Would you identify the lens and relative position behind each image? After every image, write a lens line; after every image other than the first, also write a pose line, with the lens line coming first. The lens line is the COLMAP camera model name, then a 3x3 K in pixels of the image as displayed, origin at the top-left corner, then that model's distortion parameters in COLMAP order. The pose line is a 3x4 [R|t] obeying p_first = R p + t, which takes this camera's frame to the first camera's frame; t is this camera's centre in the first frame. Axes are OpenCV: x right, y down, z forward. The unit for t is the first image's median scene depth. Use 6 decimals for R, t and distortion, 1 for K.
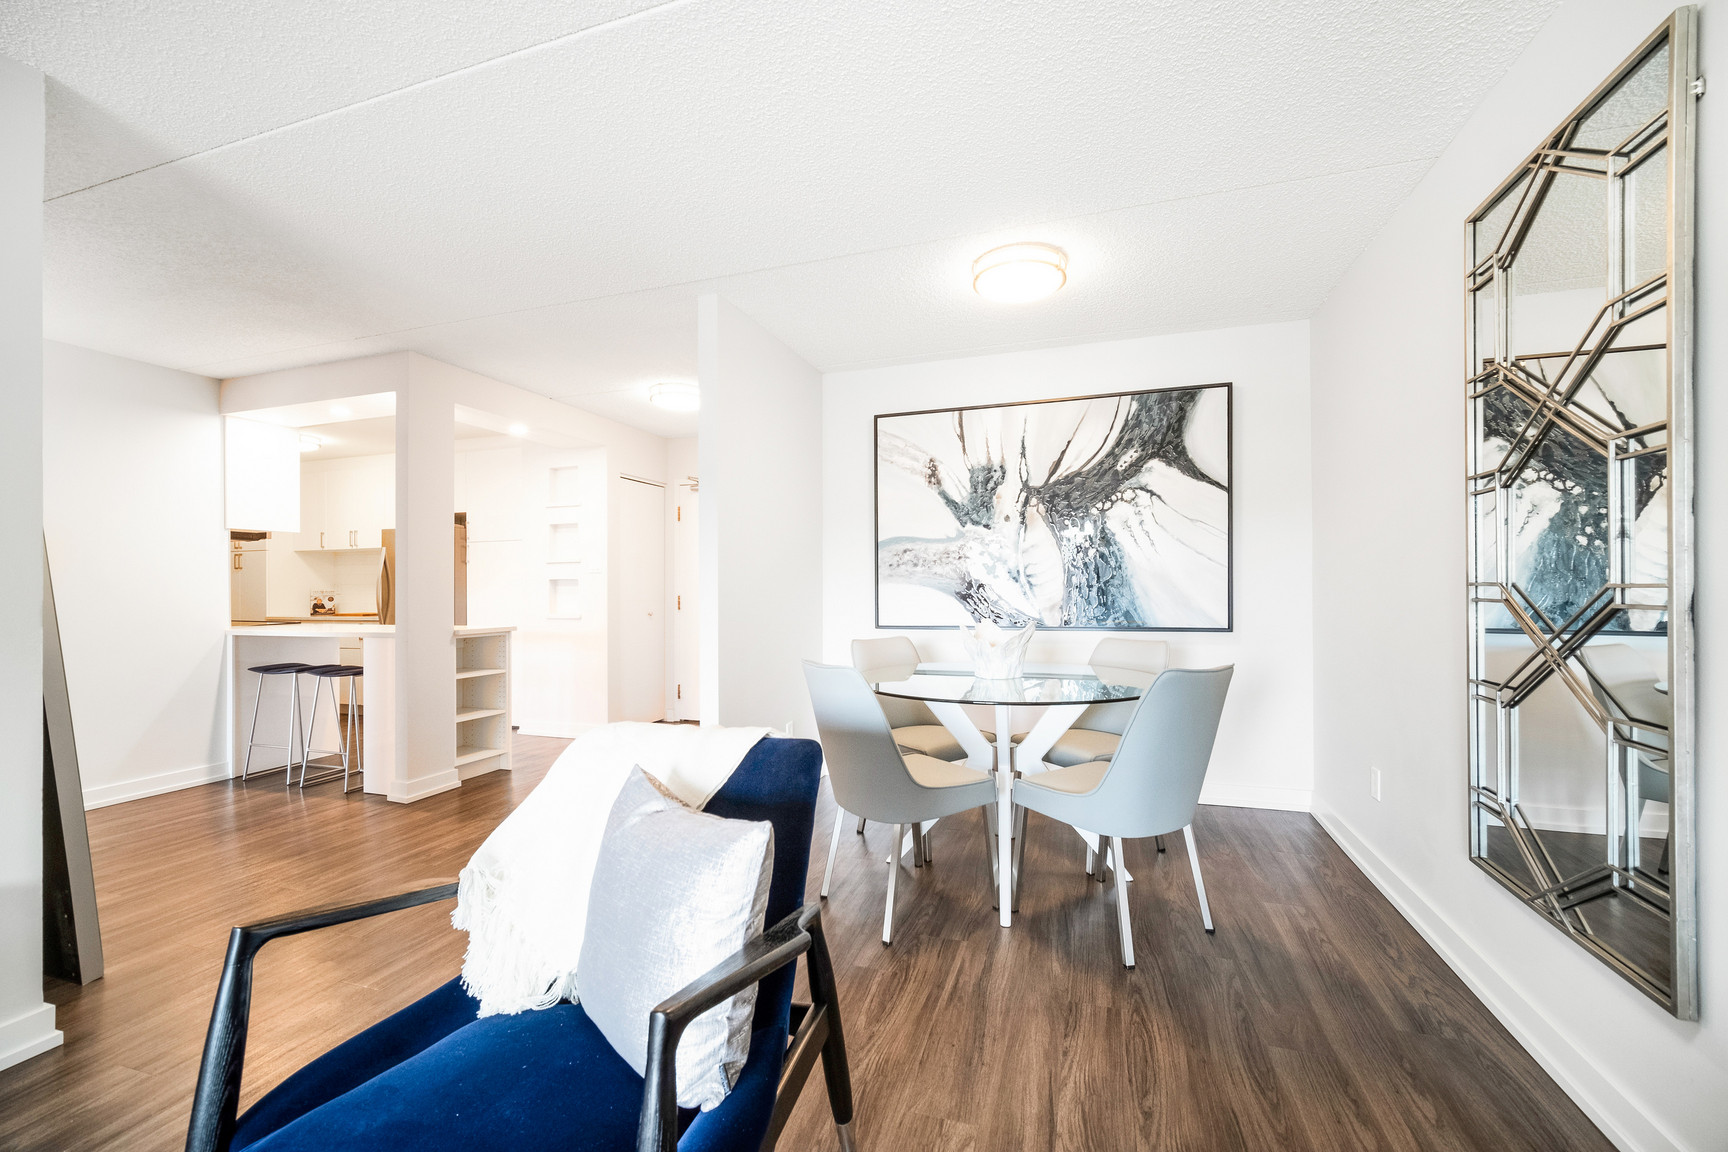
lens RADIAL K [[711.4, 0, 858.7], [0, 711.4, 593.7], [0, 0, 1]] dist [0.000377, -0.000064]
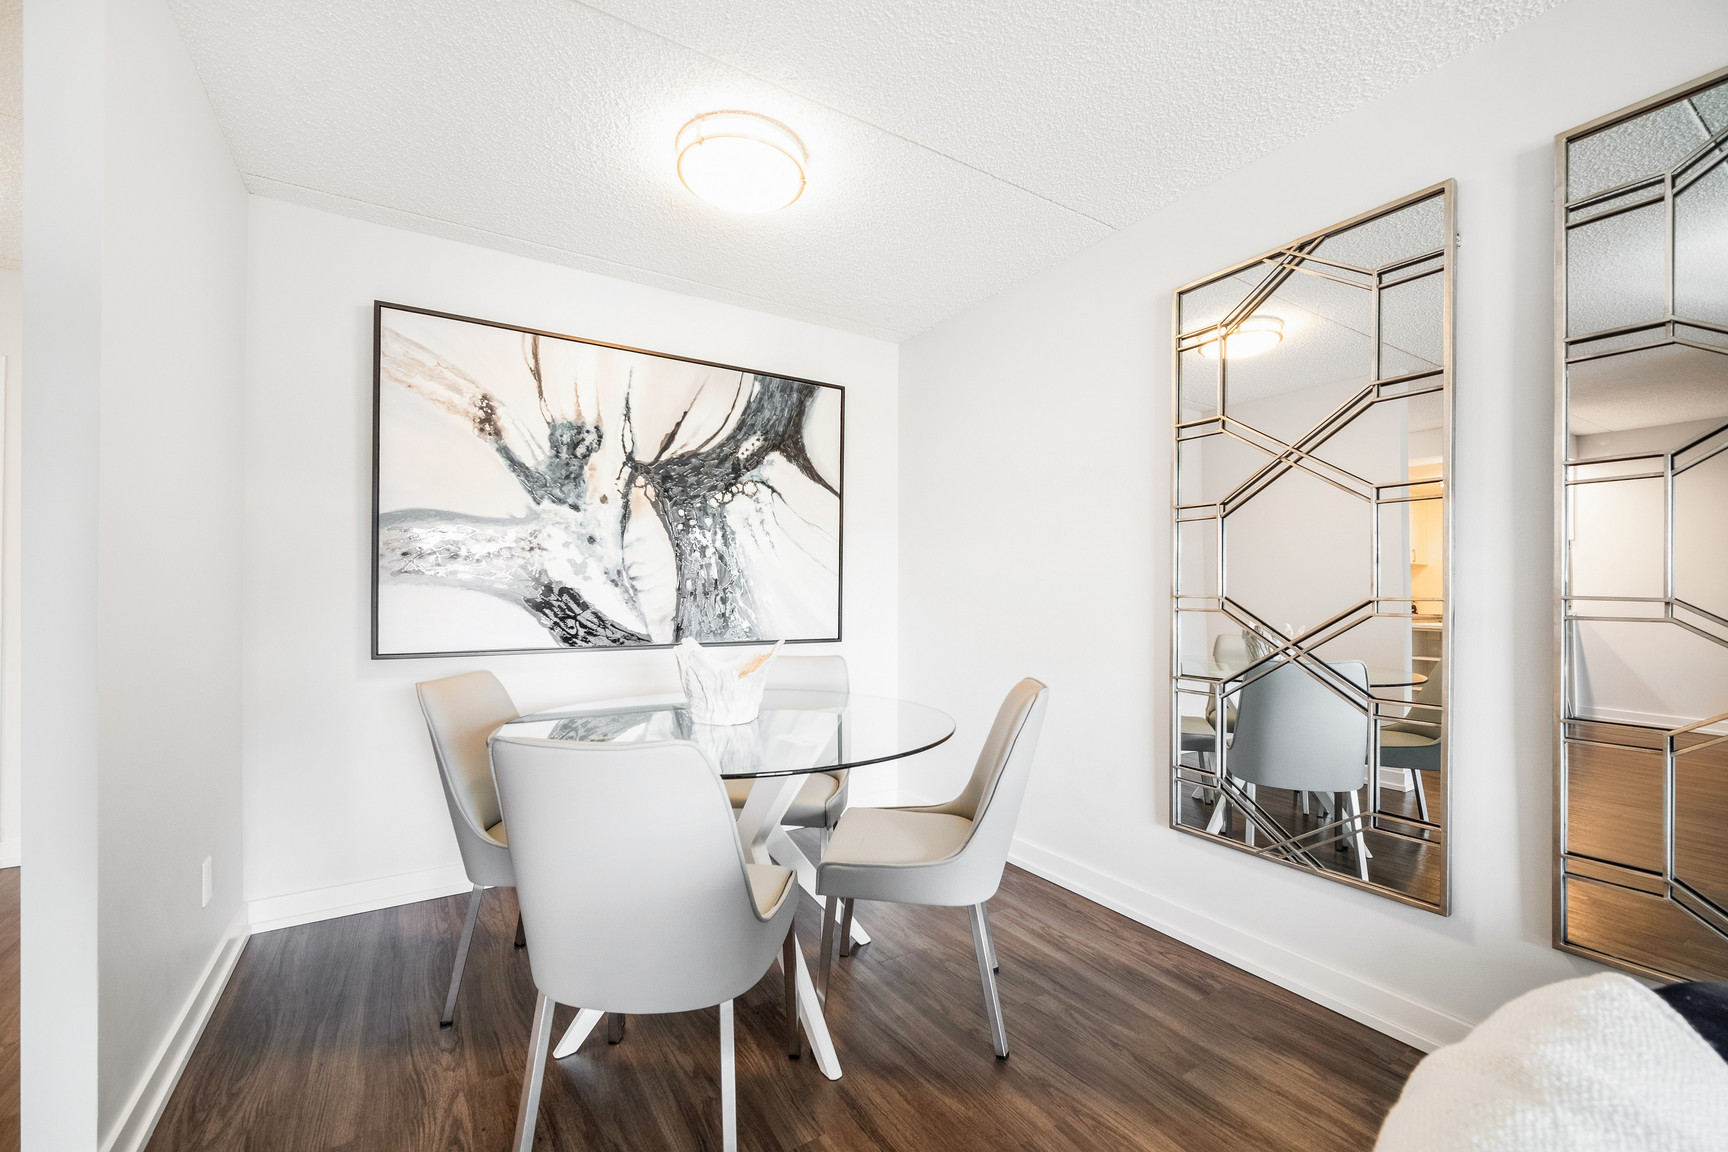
lens RADIAL K [[720.7, 0, 887.3], [0, 720.7, 595.5], [0, 0, 1]] dist [0.000622, -0.000050]
pose [[0.618760, 0.010823, 0.785505, -0.198713], [-0.004715, 0.999938, -0.010064, -0.000568], [-0.785566, 0.002524, 0.618773, 0.318662]]
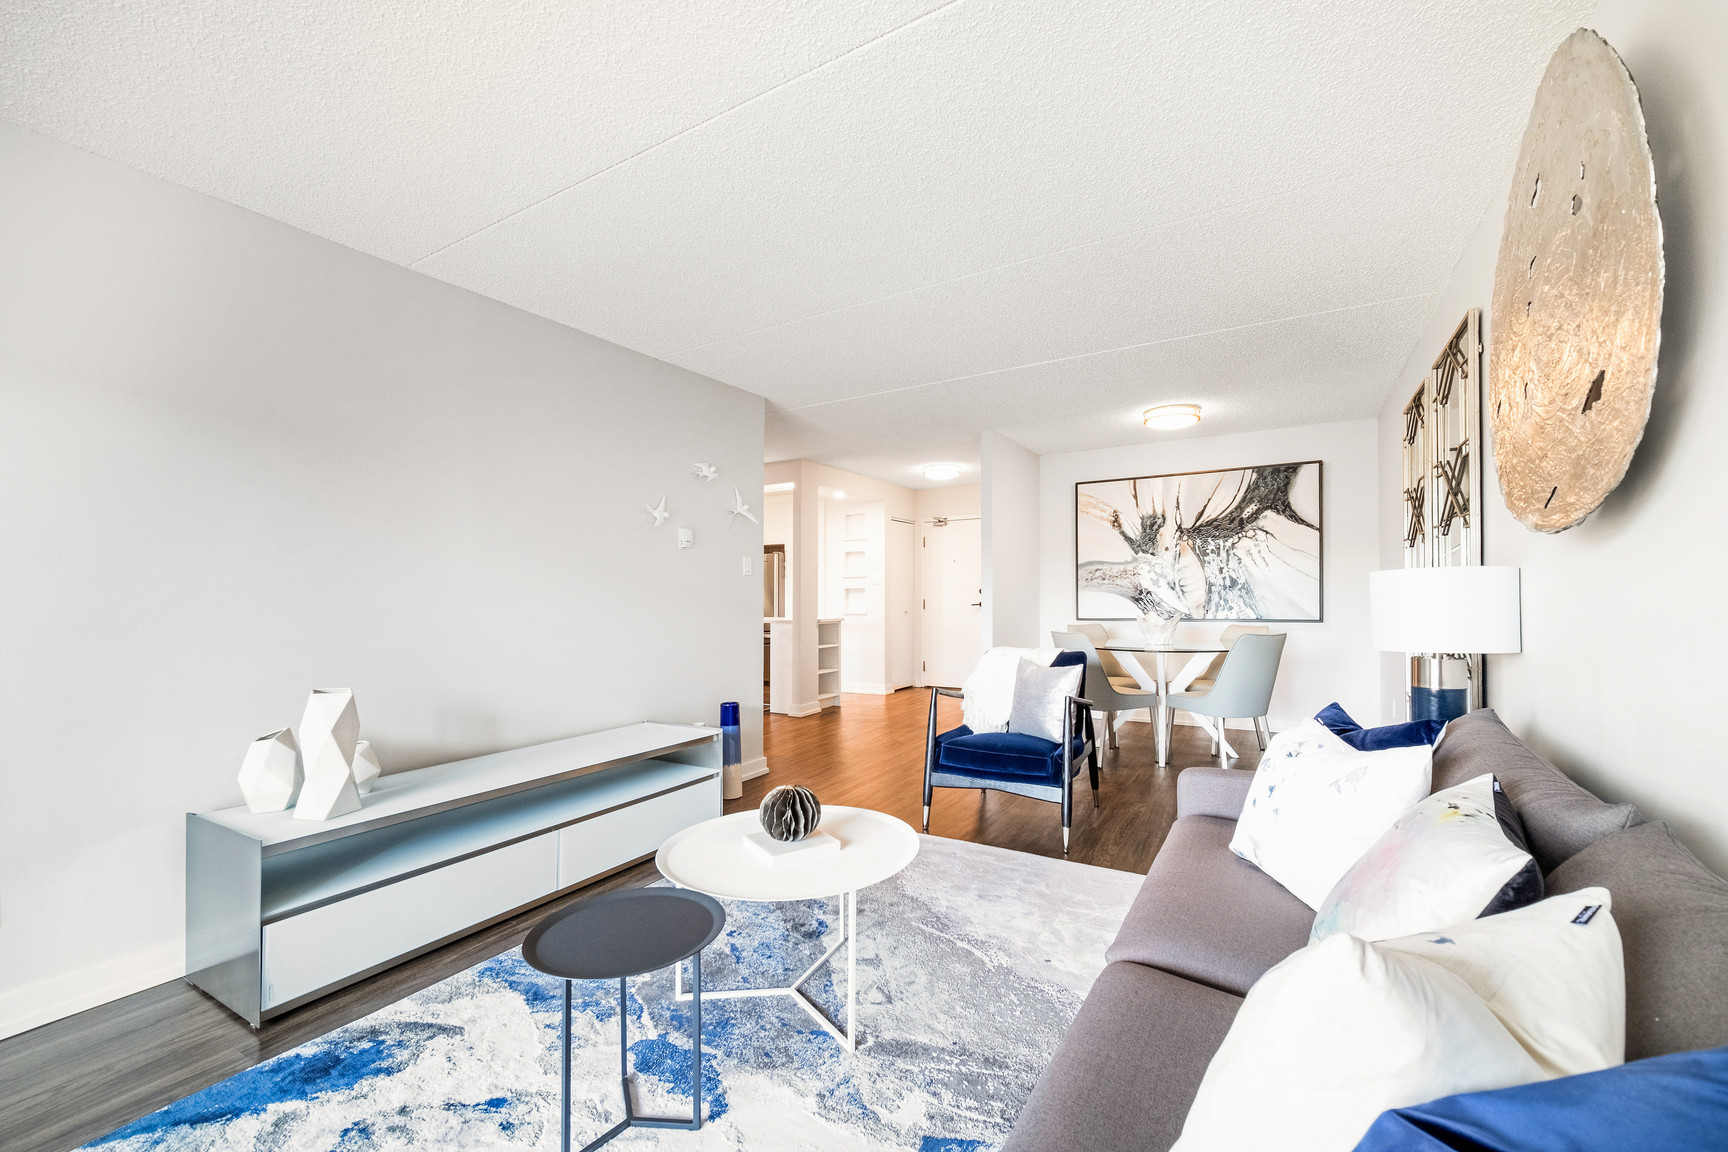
lens RADIAL K [[711.4, 0, 858.7], [0, 711.4, 593.7], [0, 0, 1]] dist [0.000377, -0.000064]
pose [[0.975858, -0.001567, -0.218401, -0.109748], [0.000107, 0.999978, -0.006694, 0.001805], [0.218407, 0.006509, 0.975836, -0.670628]]
